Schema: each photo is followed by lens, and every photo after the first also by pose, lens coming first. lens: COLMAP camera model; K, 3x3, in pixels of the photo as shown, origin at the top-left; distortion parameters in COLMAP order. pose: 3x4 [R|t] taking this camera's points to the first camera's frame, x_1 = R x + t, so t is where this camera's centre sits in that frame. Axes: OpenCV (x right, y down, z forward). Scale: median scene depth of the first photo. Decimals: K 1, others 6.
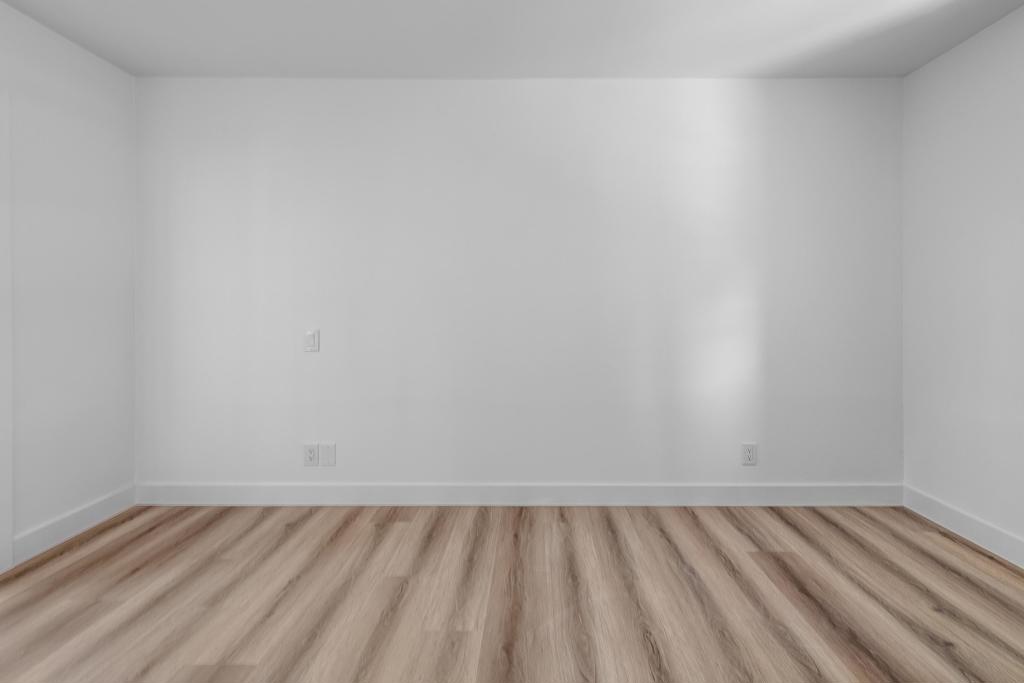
lens RADIAL K [[466.1, 0, 519.2], [0, 466.1, 314.7], [0, 0, 1]] dist [0.006472, 0.000497]
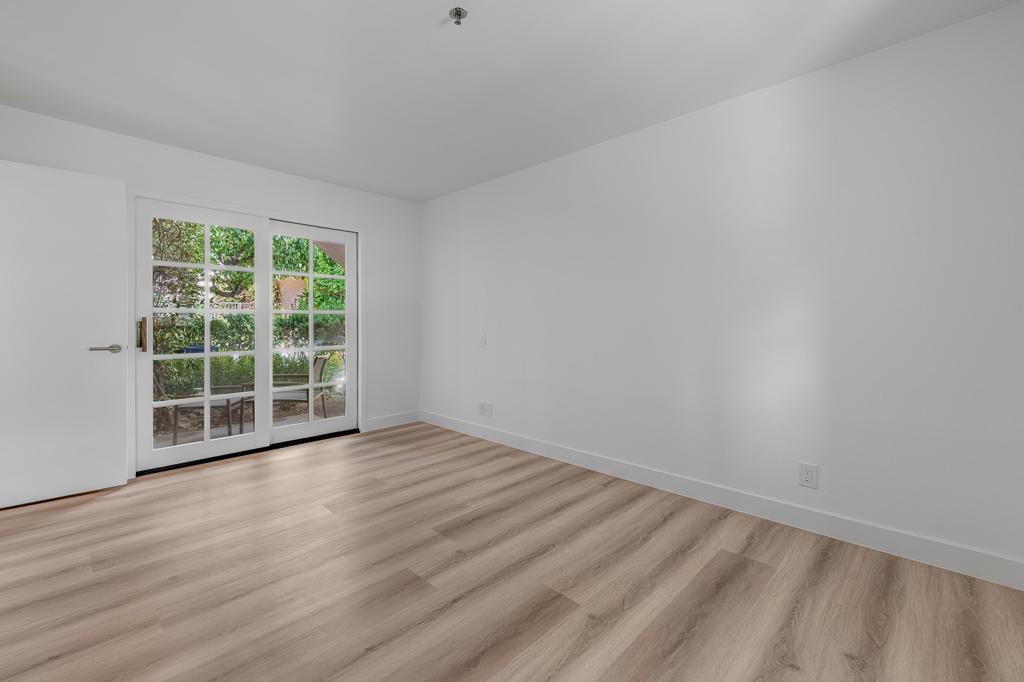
lens RADIAL K [[403.1, 0, 487.7], [0, 403.1, 326.7], [0, 0, 1]] dist [0.000387, 0.000103]
pose [[0.724097, 0.009833, -0.689628, 0.620445], [-0.000163, 0.999901, 0.014086, -0.013210], [0.689698, -0.010087, 0.724027, -0.028716]]
